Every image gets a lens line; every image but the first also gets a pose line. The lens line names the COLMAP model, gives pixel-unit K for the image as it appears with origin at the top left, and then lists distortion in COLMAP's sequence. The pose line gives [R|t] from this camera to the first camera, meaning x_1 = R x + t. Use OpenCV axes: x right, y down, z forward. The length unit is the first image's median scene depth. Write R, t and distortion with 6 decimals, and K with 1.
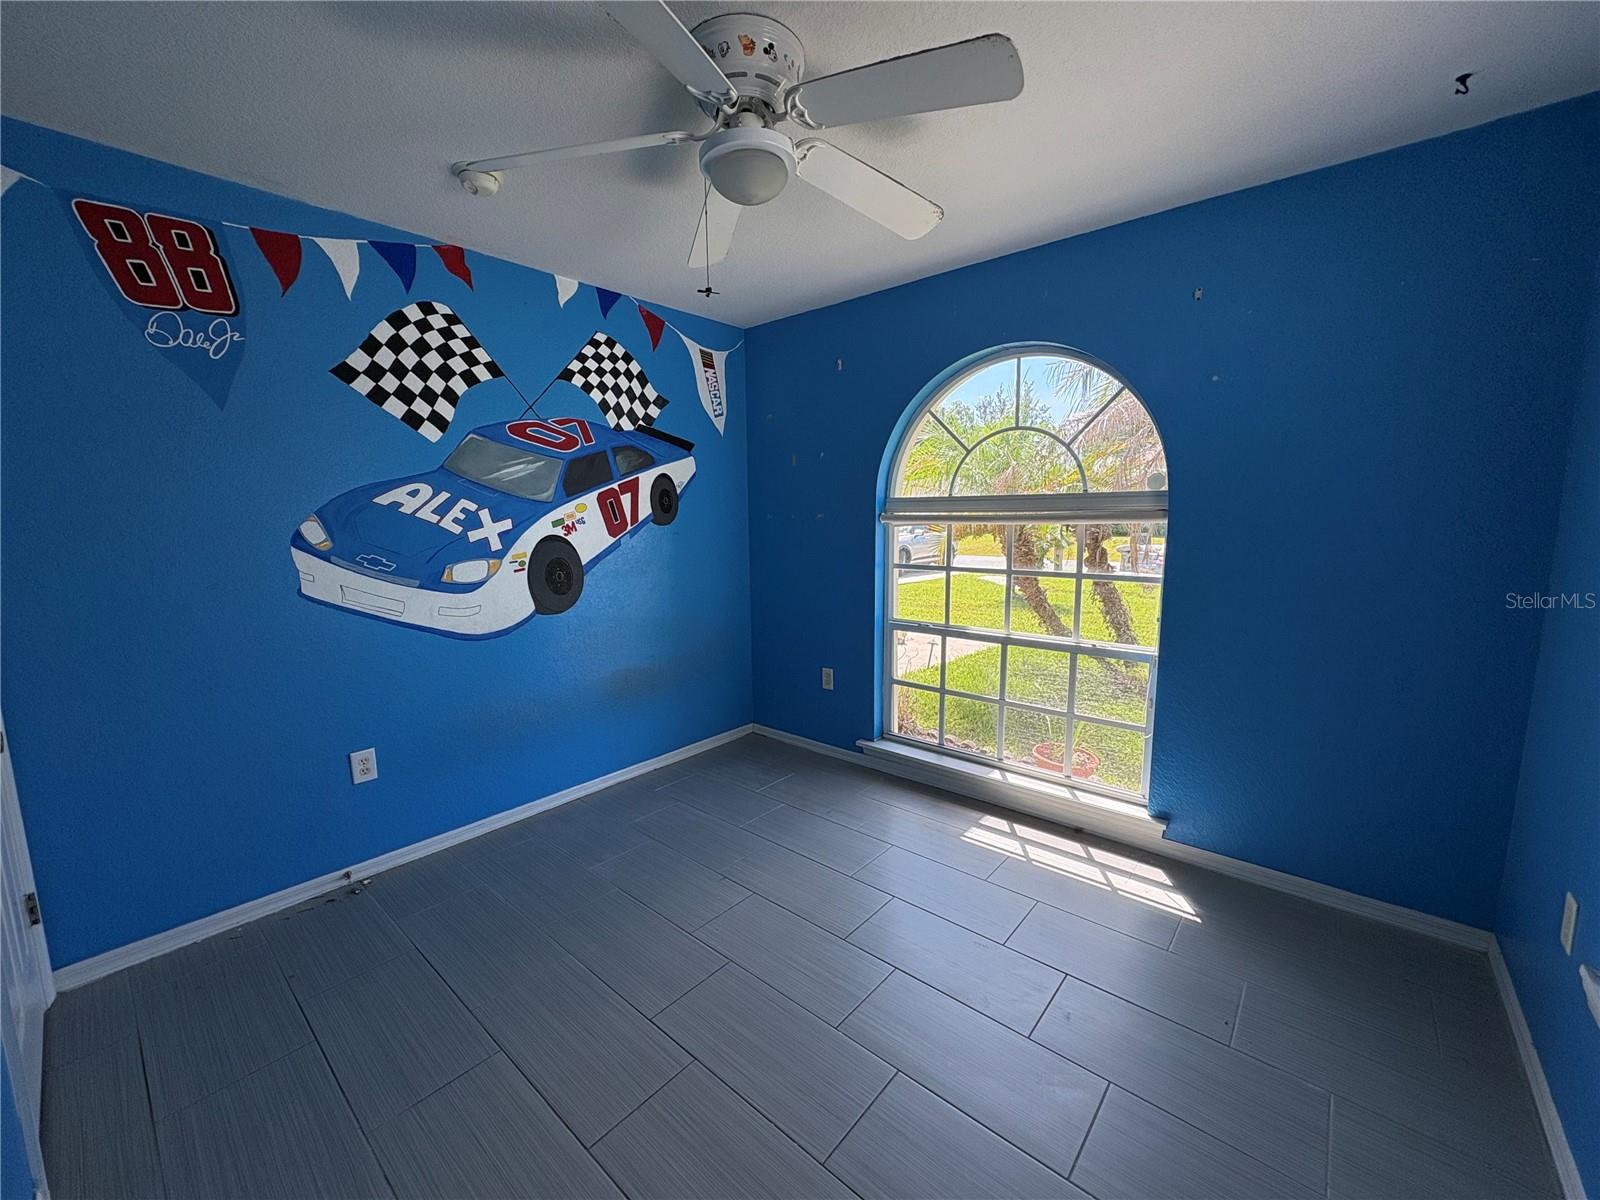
lens RADIAL K [[638.3, 0, 800.0], [0, 638.3, 600.0], [0, 0, 1]] dist [-0.000390, 0.000109]
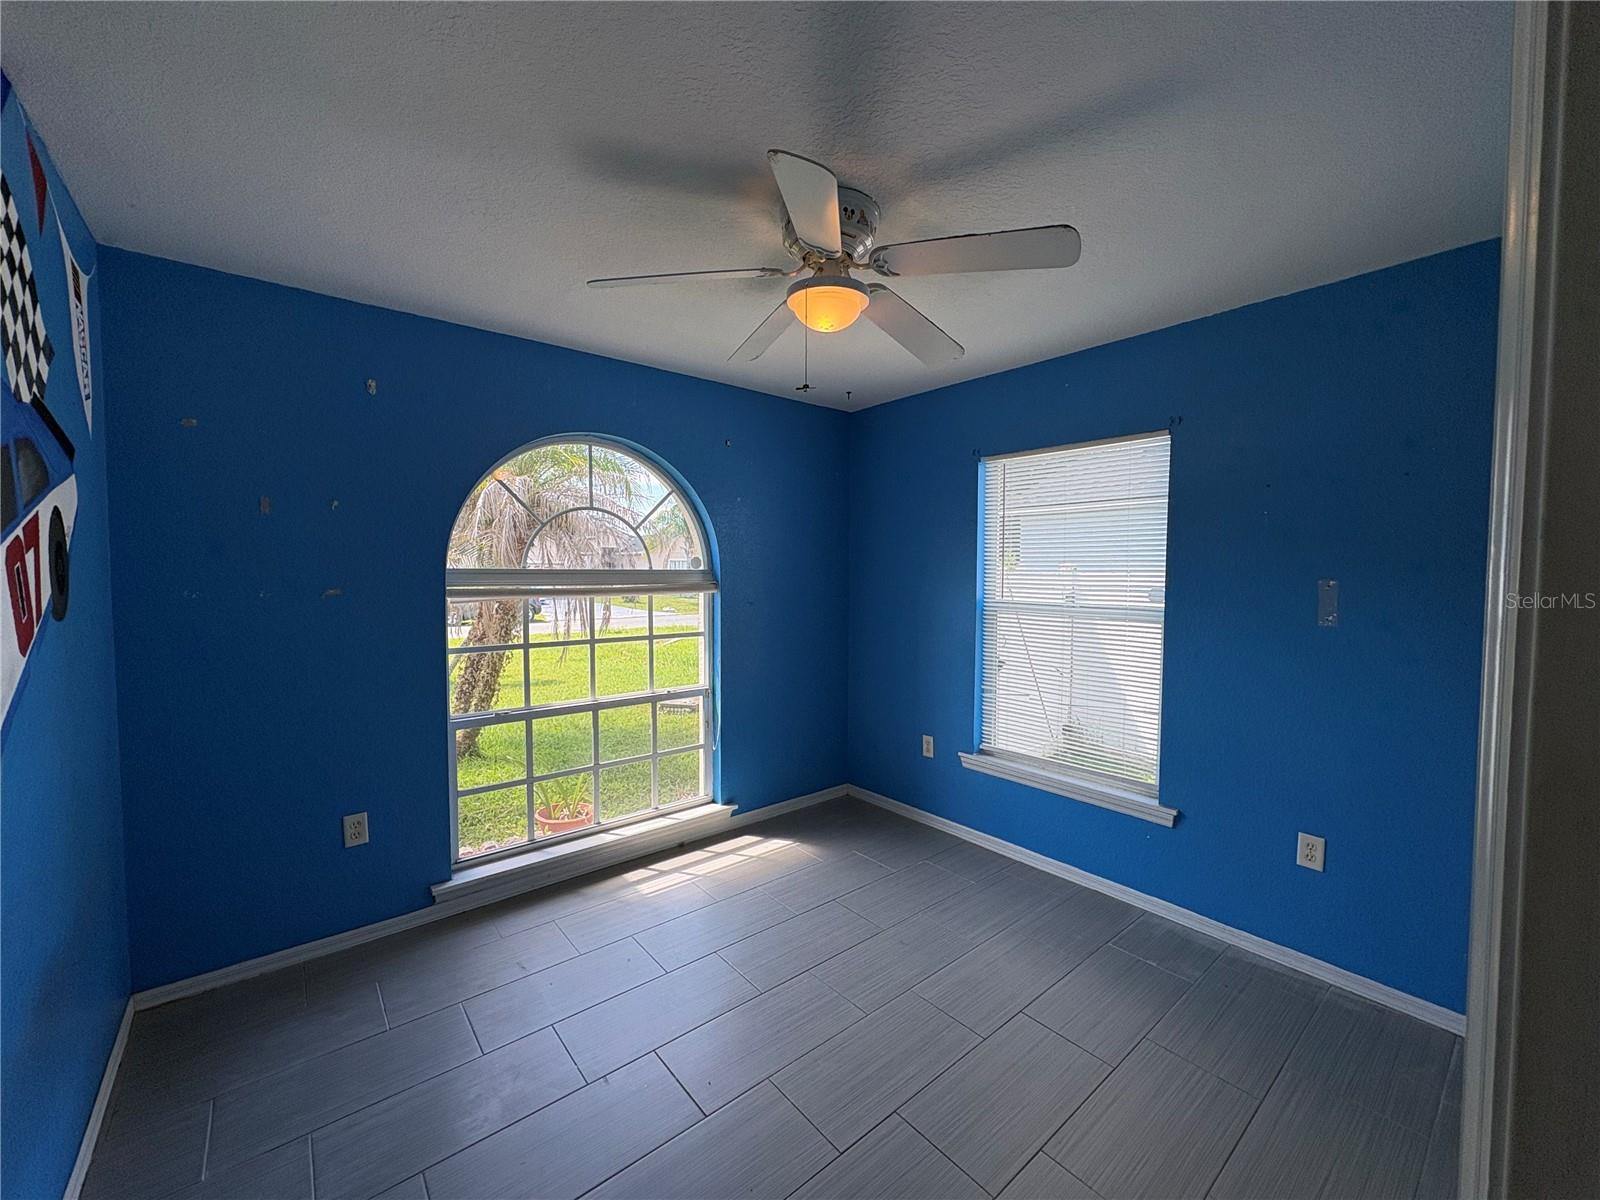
lens RADIAL K [[638.3, 0, 800.0], [0, 638.3, 600.0], [0, 0, 1]] dist [-0.000390, 0.000109]
pose [[0.167030, -0.033433, 0.985385, -0.664270], [0.128220, 0.991674, 0.011912, -0.081842], [-0.977579, 0.124357, 0.169926, 0.483389]]
